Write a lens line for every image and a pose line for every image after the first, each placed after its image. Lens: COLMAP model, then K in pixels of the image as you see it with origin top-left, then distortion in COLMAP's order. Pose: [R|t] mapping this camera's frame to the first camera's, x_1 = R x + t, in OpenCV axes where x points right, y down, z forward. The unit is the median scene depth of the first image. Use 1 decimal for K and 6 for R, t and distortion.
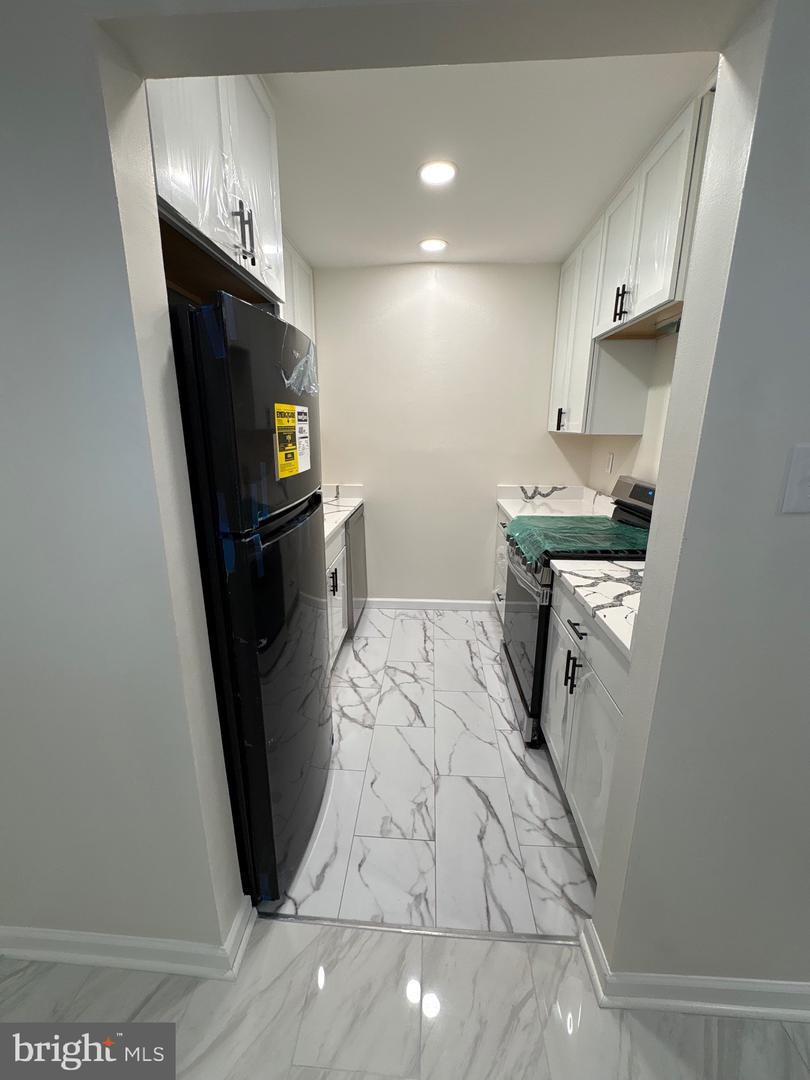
lens RADIAL K [[430.7, 0, 405.5], [0, 430.7, 538.6], [0, 0, 1]] dist [-0.004425, 0.001399]
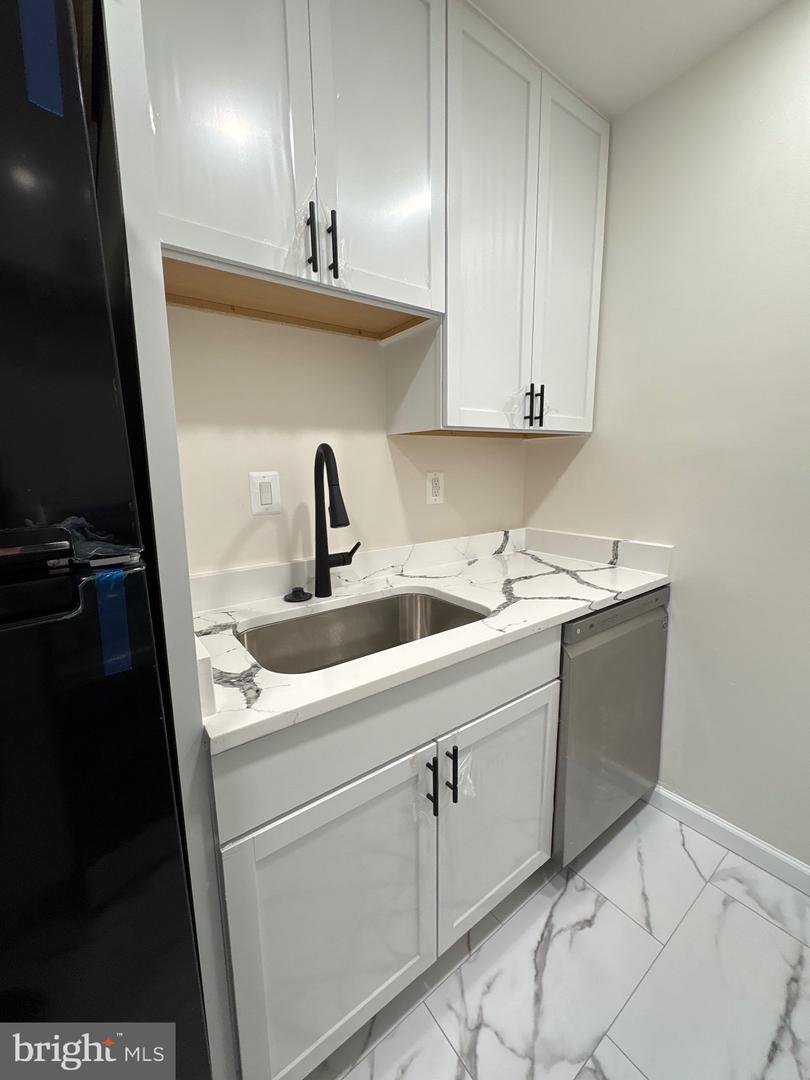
lens RADIAL K [[430.7, 0, 402.7], [0, 430.7, 537.8], [0, 0, 1]] dist [-0.004425, 0.001399]
pose [[0.641056, 0.108886, -0.759731, 0.076298], [-0.178414, 0.983909, -0.009530, -0.093120], [0.746469, 0.141656, 0.650168, 0.585295]]
